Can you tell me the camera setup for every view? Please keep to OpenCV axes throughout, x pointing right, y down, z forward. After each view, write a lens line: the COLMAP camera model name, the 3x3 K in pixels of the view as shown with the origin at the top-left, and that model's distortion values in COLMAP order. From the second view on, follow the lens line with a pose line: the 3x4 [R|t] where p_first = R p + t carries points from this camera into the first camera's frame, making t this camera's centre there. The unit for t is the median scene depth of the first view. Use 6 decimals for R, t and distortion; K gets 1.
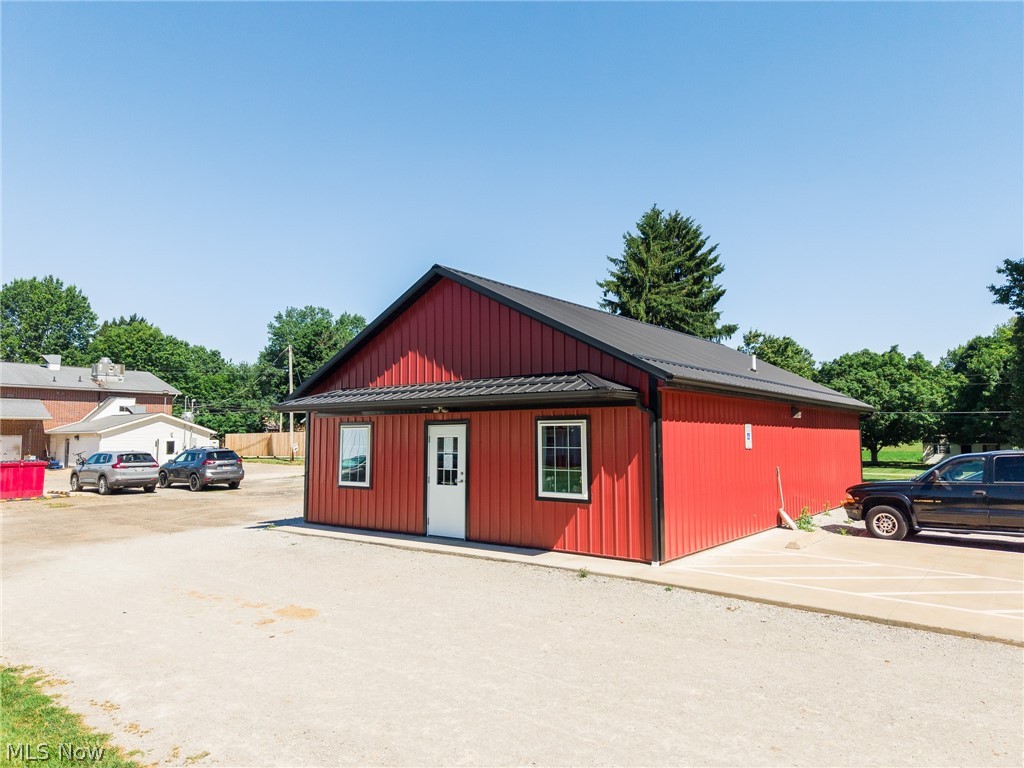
lens RADIAL K [[683.3, 0, 509.7], [0, 683.3, 387.1], [0, 0, 1]] dist [0.041376, -0.043024]
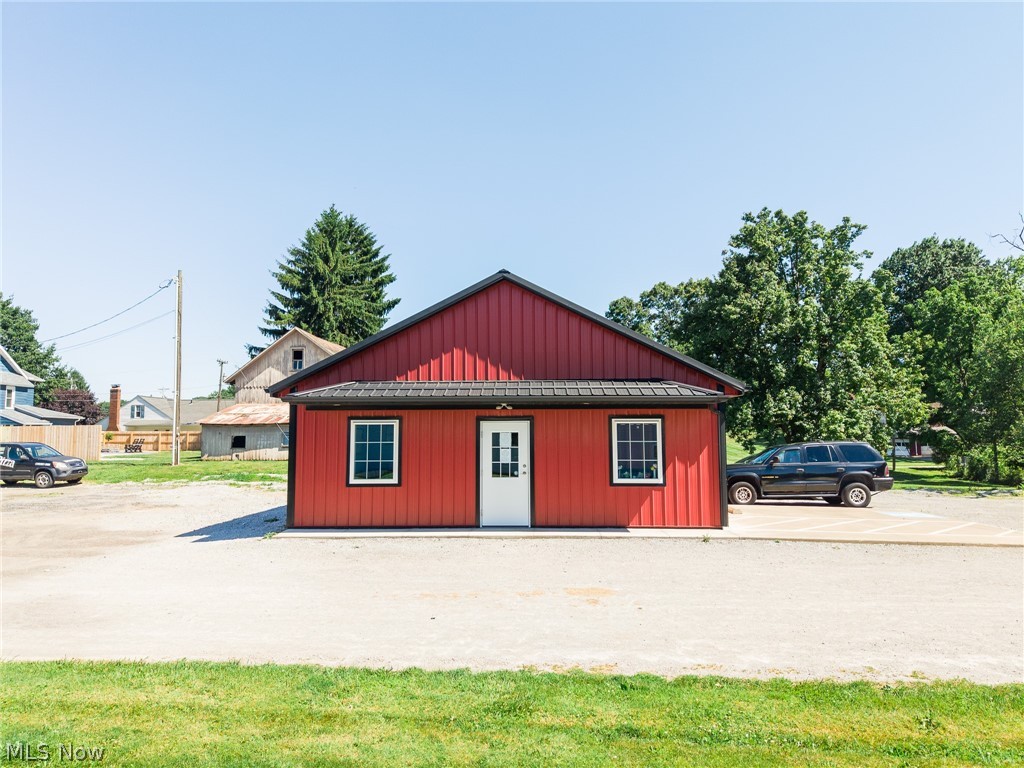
lens RADIAL K [[683.3, 0, 509.7], [0, 683.3, 387.1], [0, 0, 1]] dist [0.041376, -0.043024]
pose [[0.806917, 0.044659, 0.588975, -0.731813], [-0.044678, 0.998896, -0.014531, 0.018057], [-0.588973, -0.014589, 0.808021, 0.139789]]
